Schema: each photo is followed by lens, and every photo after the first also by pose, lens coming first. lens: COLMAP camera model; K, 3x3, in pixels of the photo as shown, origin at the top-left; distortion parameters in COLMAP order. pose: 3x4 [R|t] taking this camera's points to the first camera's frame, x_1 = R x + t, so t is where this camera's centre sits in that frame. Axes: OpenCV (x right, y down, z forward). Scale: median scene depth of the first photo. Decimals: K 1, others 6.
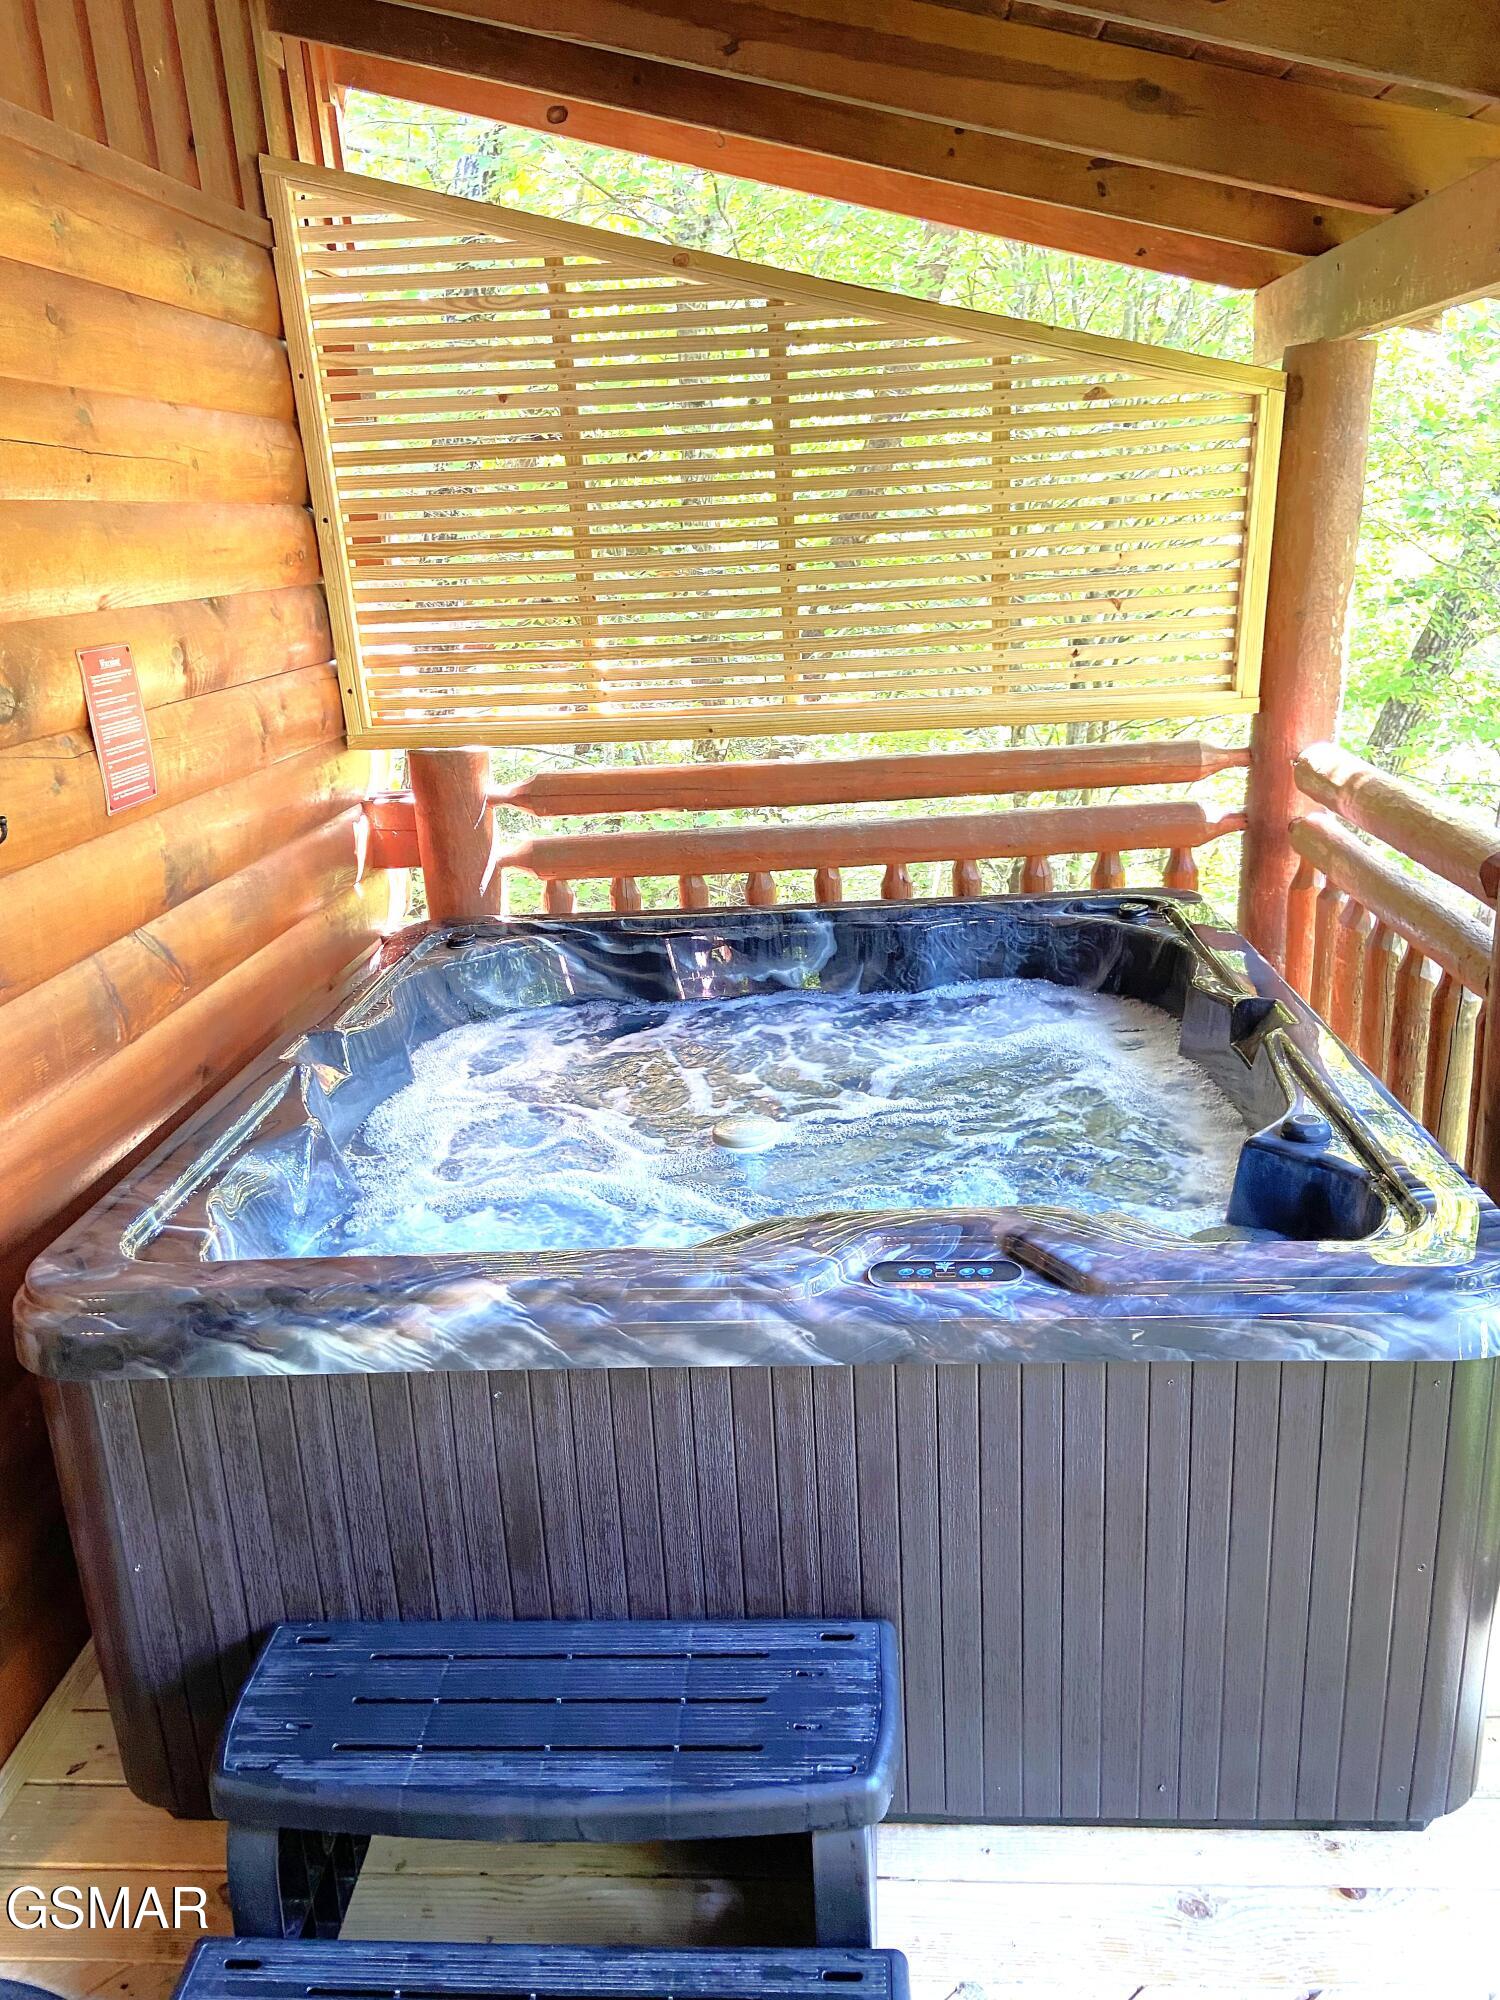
lens RADIAL K [[1510.0, 0, 748.3], [0, 1510.0, 1007.4], [0, 0, 1]] dist [0.096486, -0.113534]
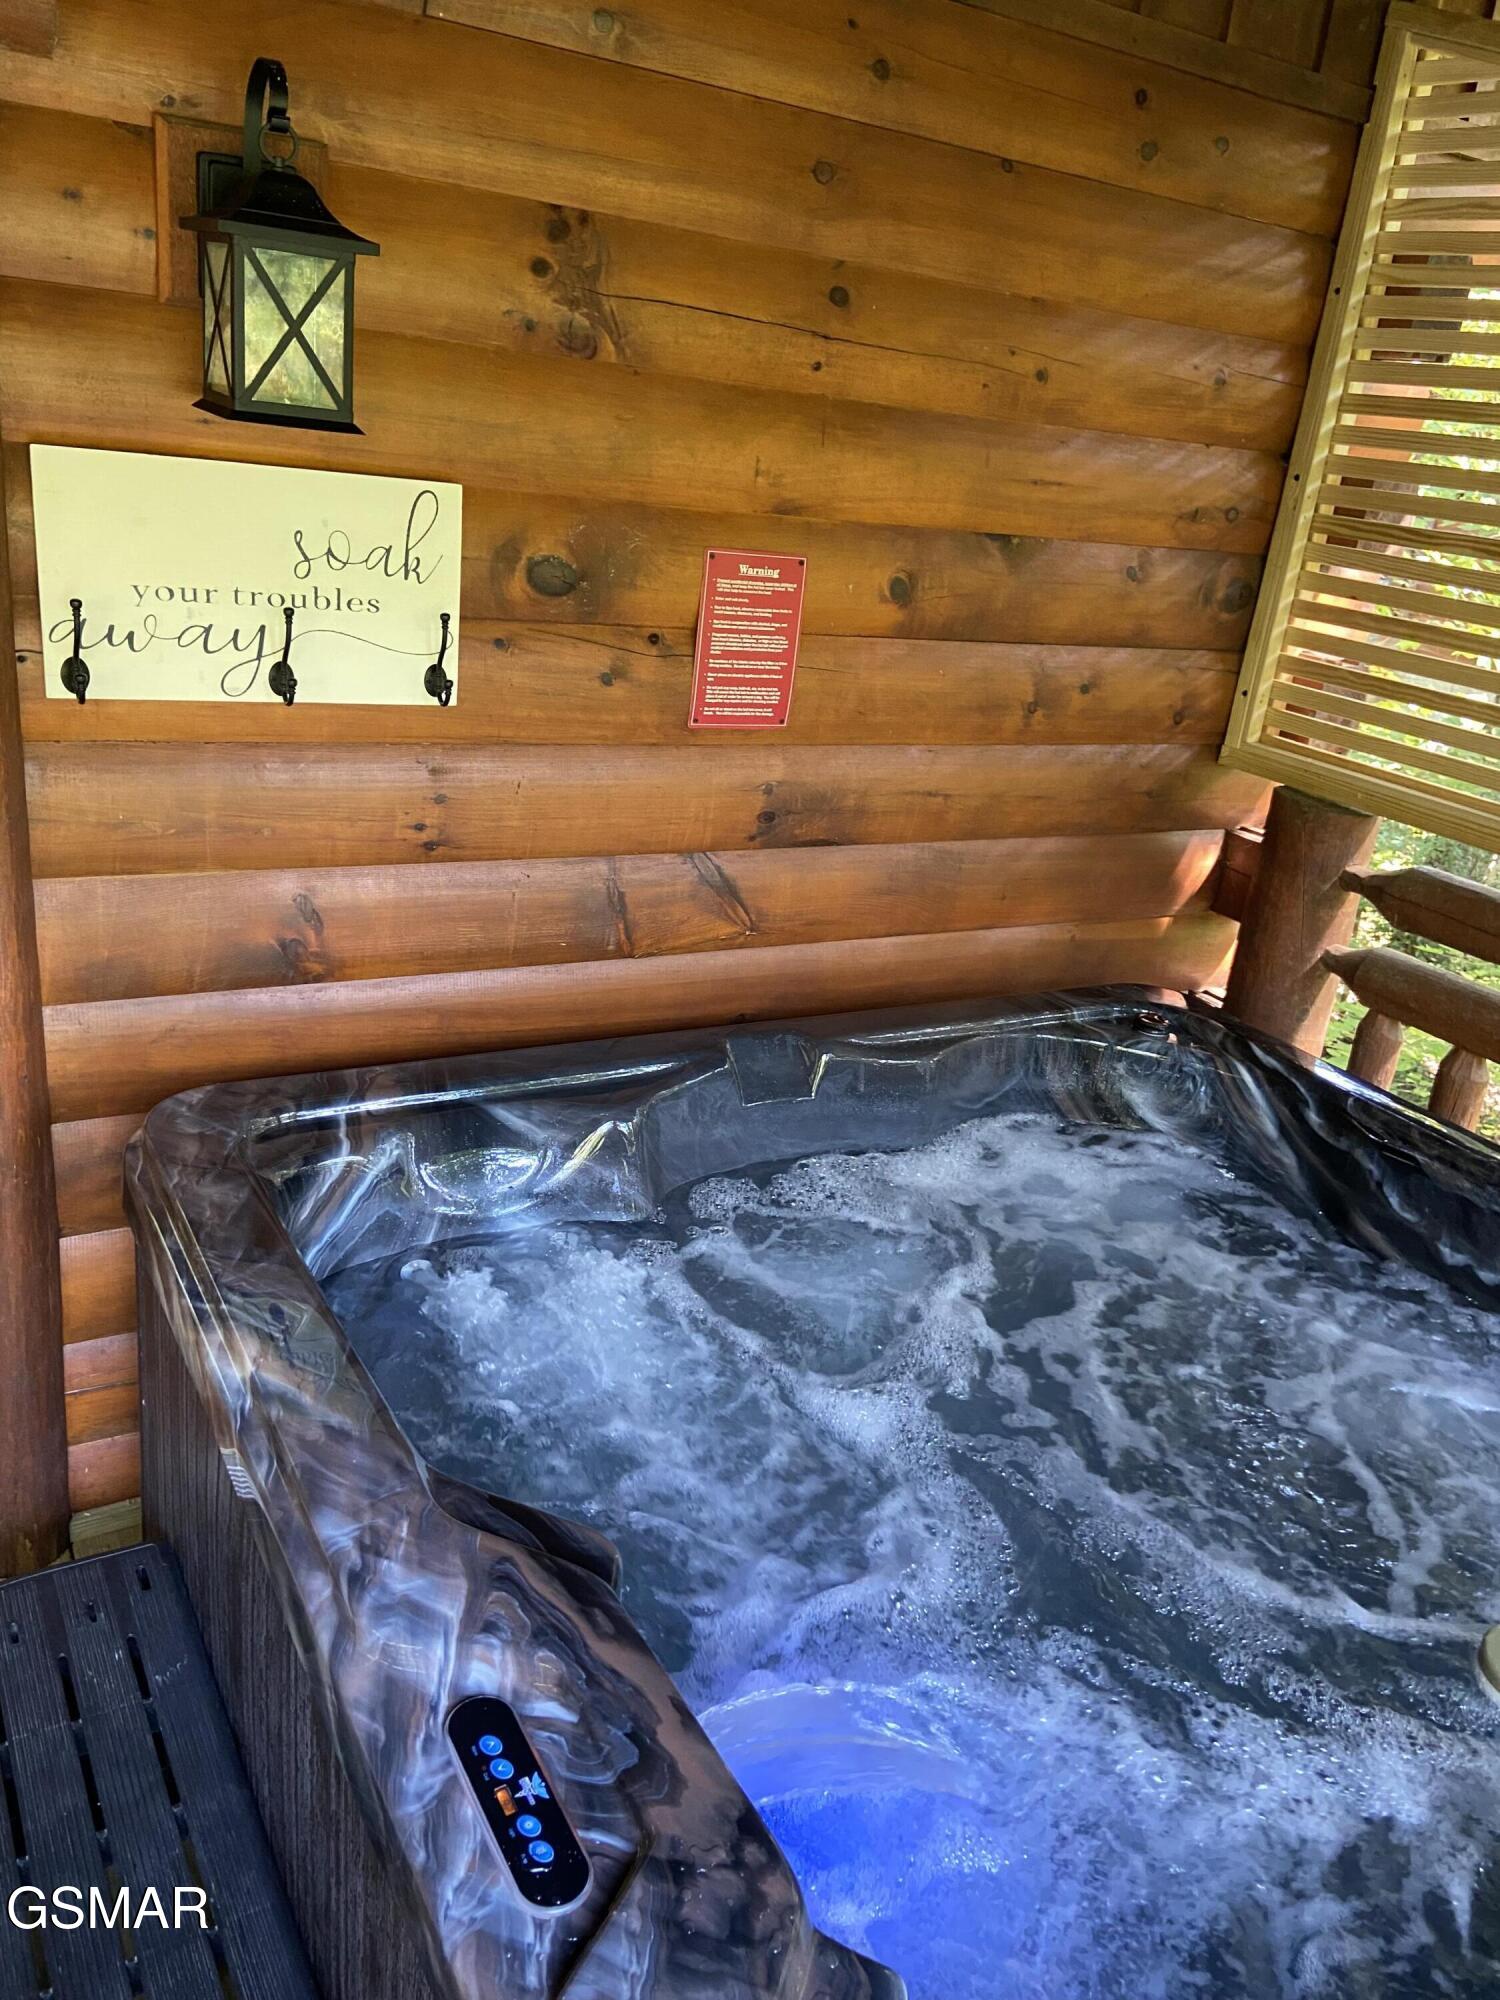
lens RADIAL K [[1510.0, 0, 747.6], [0, 1510.0, 1000.7], [0, 0, 1]] dist [0.096486, -0.113534]
pose [[0.554074, 0.402950, -0.728446, 0.255546], [-0.389100, 0.898933, 0.201299, -0.131334], [0.735938, 0.171904, 0.654863, 0.336958]]
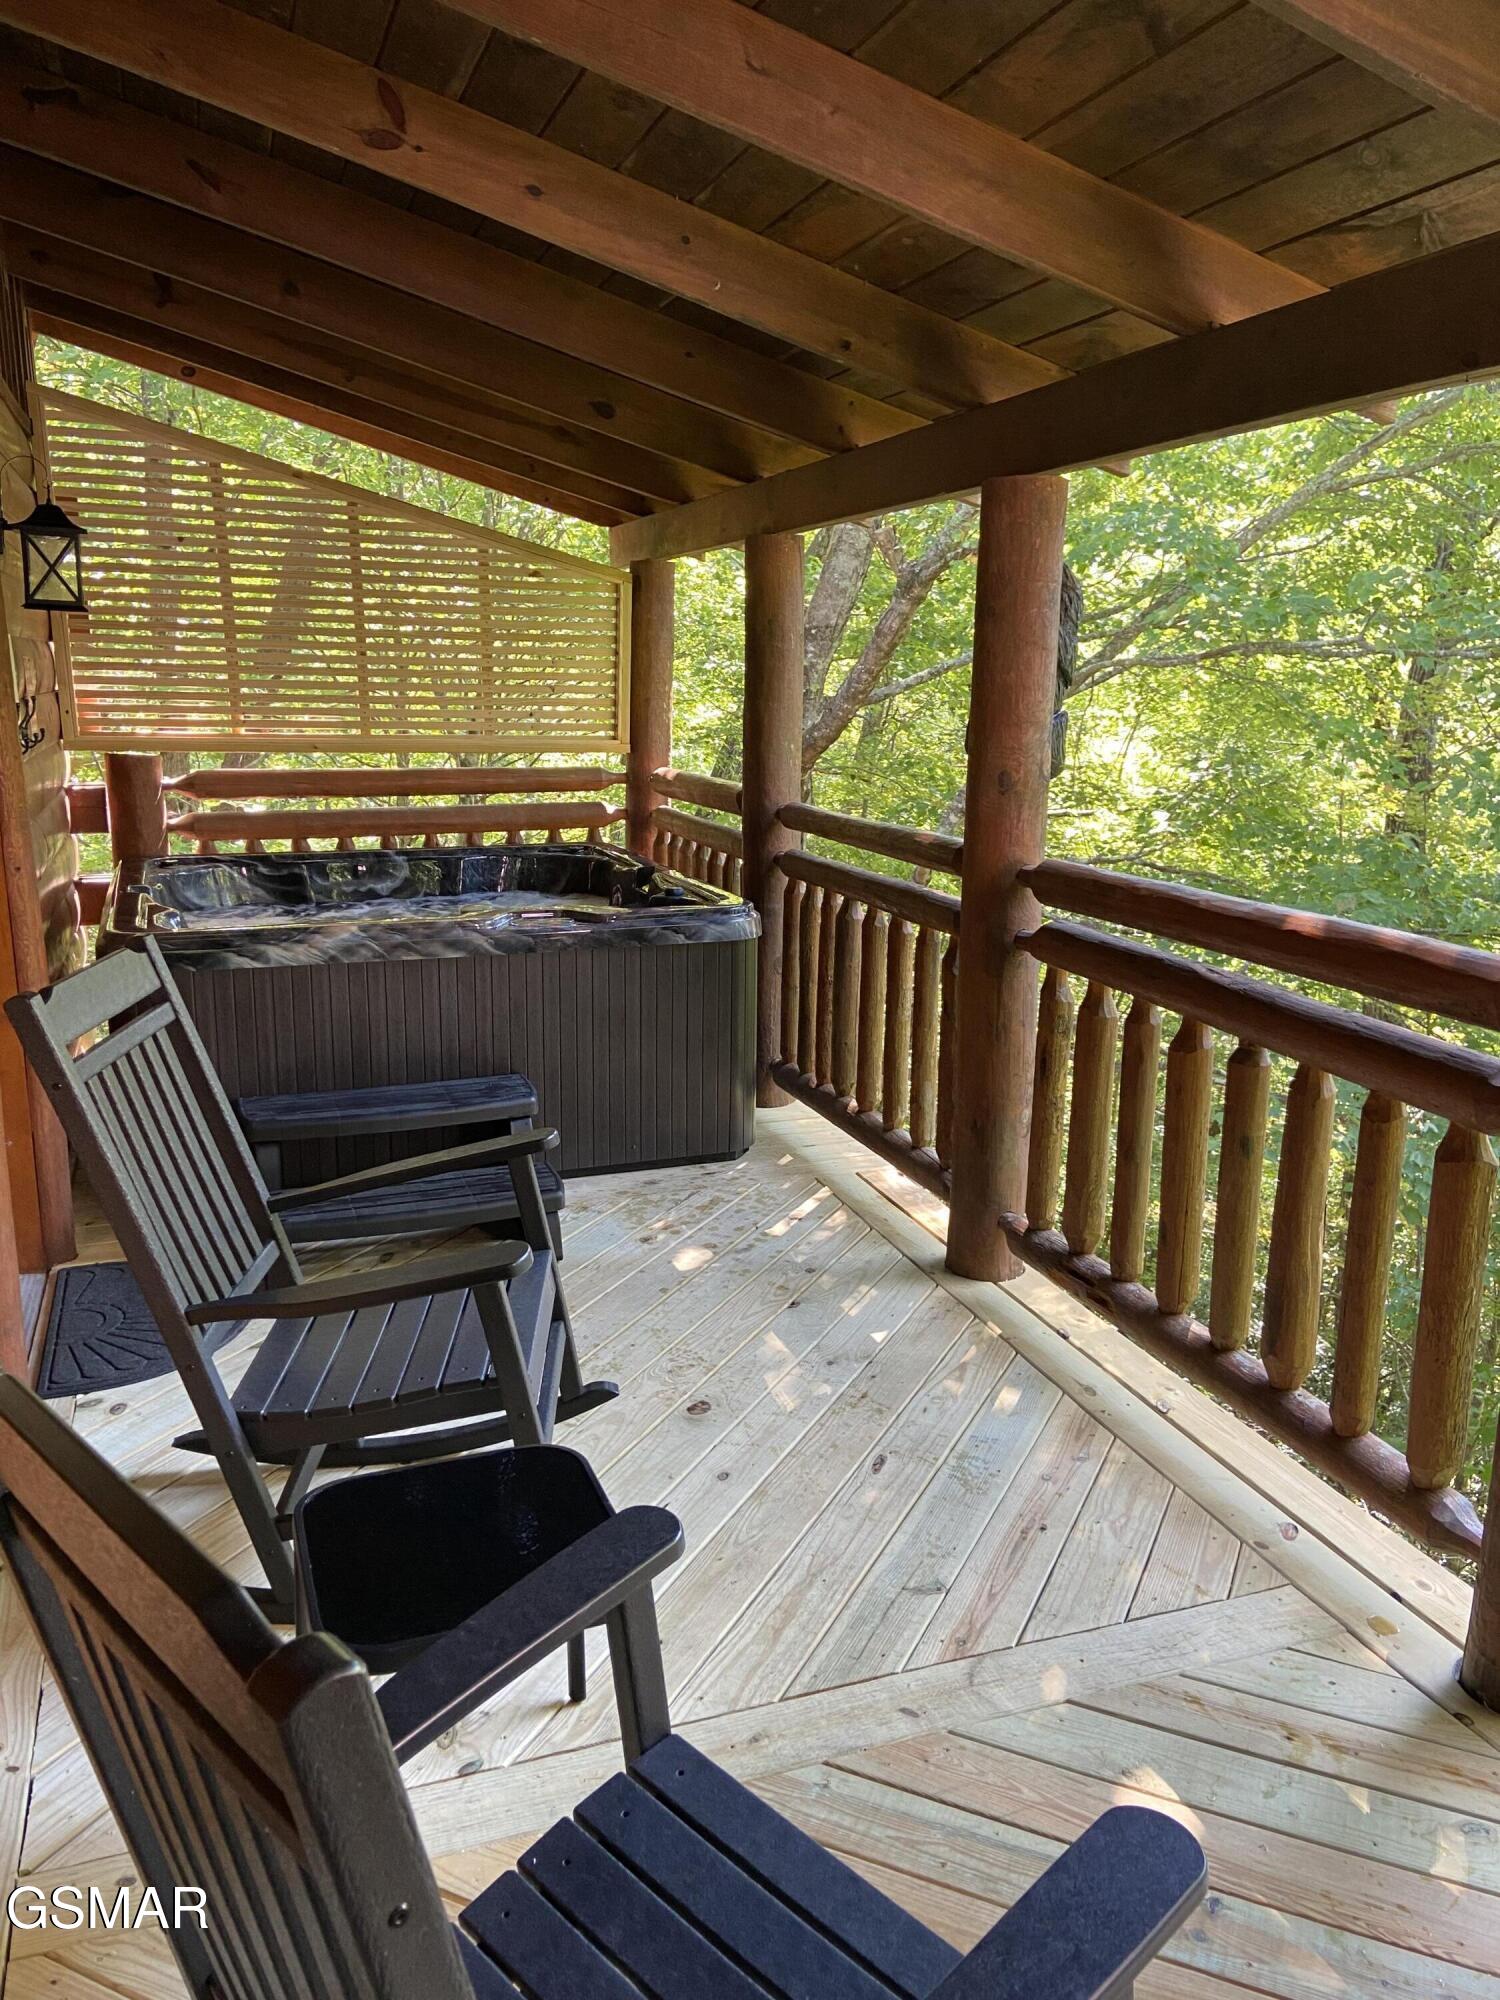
lens RADIAL K [[1510.0, 0, 759.4], [0, 1510.0, 1005.6], [0, 0, 1]] dist [0.096486, -0.113534]
pose [[0.909130, -0.026966, 0.415639, -0.296207], [0.069835, 0.993644, -0.088285, 0.287767], [-0.410617, 0.109289, 0.905235, -0.691958]]
